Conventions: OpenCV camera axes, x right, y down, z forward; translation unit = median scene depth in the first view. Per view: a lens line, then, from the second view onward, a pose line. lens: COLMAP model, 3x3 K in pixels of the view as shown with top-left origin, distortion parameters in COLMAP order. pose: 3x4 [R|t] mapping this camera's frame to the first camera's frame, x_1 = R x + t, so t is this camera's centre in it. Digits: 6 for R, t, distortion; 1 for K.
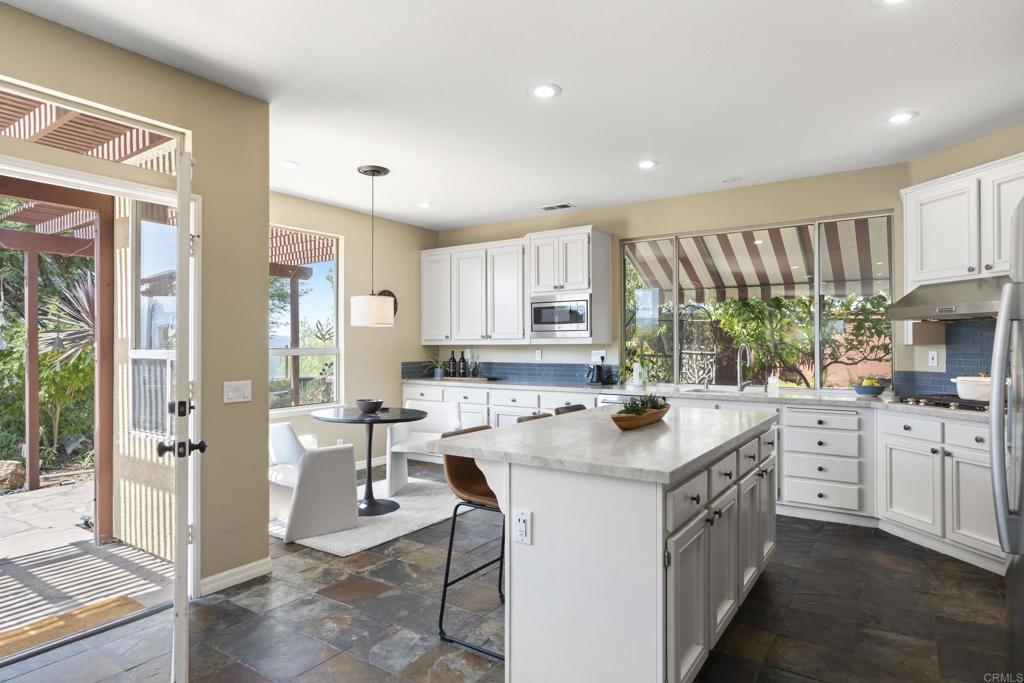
lens RADIAL K [[585.8, 0, 512.0], [0, 585.8, 341.5], [0, 0, 1]] dist [-0.003090, -0.000255]
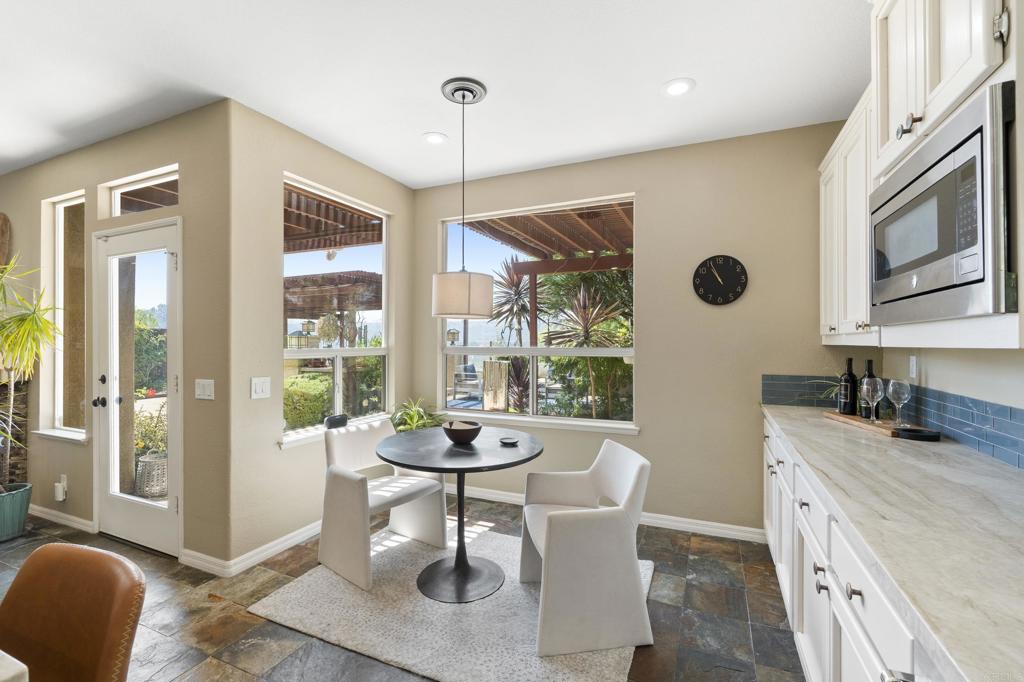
lens RADIAL K [[448.3, 0, 512.0], [0, 448.3, 341.0], [0, 0, 1]] dist [-0.001349, -0.000146]
pose [[0.177849, 0.002637, -0.984054, 0.219148], [0.004099, 0.999986, 0.003421, 0.000005], [0.984049, -0.004642, 0.177836, 0.723210]]
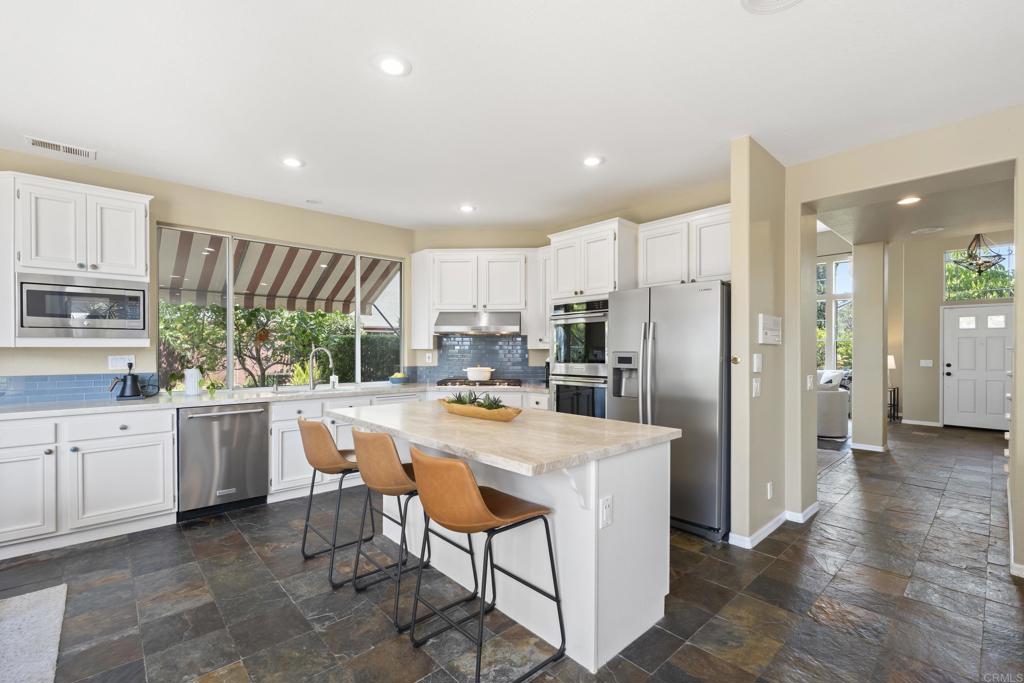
lens RADIAL K [[445.7, 0, 509.4], [0, 445.7, 352.9], [0, 0, 1]] dist [-0.001552, -0.000321]
pose [[0.235246, -0.004317, 0.971926, -0.293815], [-0.006119, 0.999964, 0.005923, 0.005002], [-0.971917, -0.007340, 0.235211, 0.345601]]
